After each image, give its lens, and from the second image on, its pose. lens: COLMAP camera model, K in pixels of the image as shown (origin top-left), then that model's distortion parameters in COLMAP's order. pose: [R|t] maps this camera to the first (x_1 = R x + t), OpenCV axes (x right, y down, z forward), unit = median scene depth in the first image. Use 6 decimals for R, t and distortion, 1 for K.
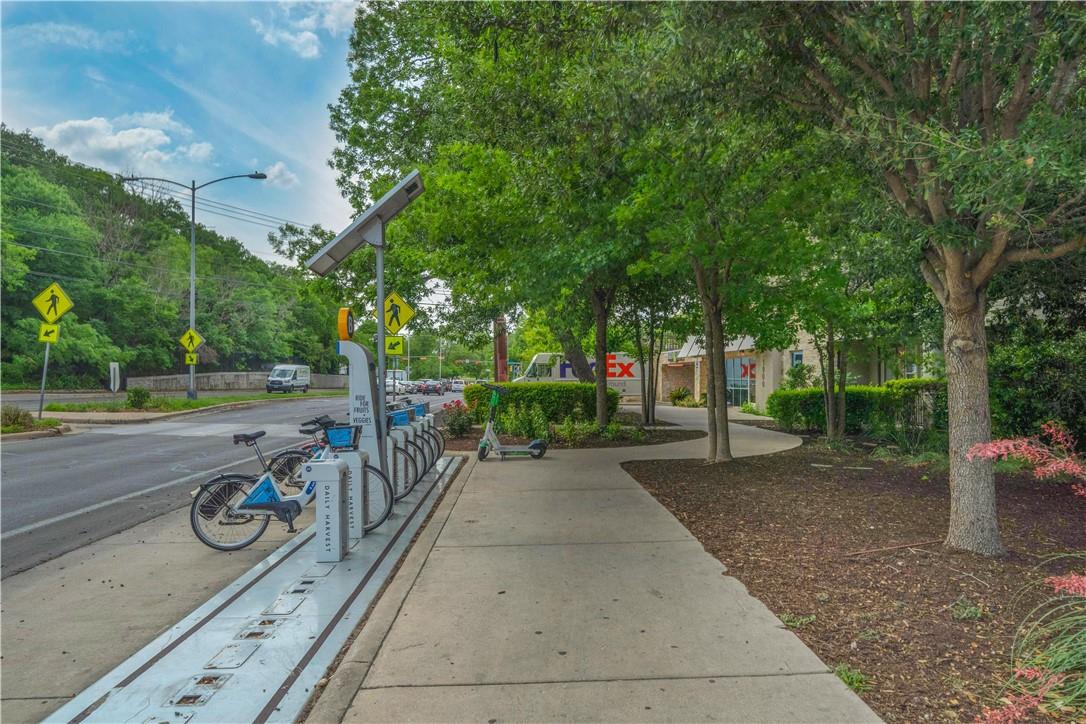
lens RADIAL K [[679.5, 0, 543.0], [0, 679.5, 362.0], [0, 0, 1]] dist [0.006270, 0.001749]
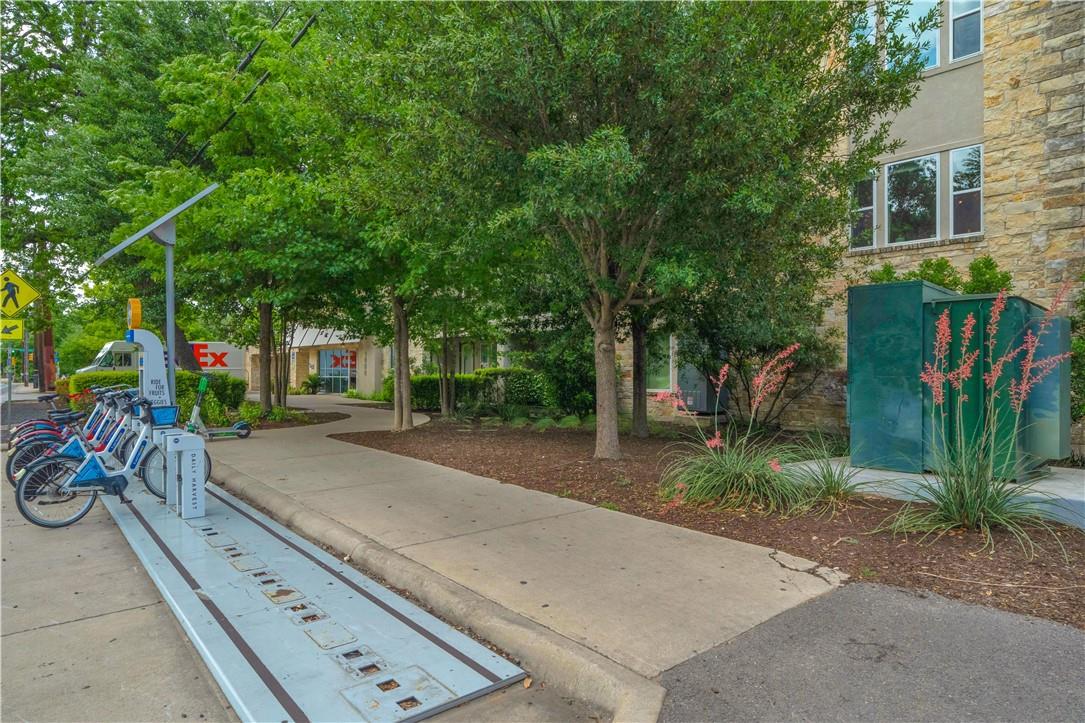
lens RADIAL K [[614.9, 0, 542.5], [0, 614.9, 361.5], [0, 0, 1]] dist [0.003213, 0.000795]
pose [[0.807541, 0.008087, 0.589756, -0.352150], [-0.015535, 0.999851, 0.007562, 0.002481], [-0.589607, -0.015269, 0.807546, -0.169929]]
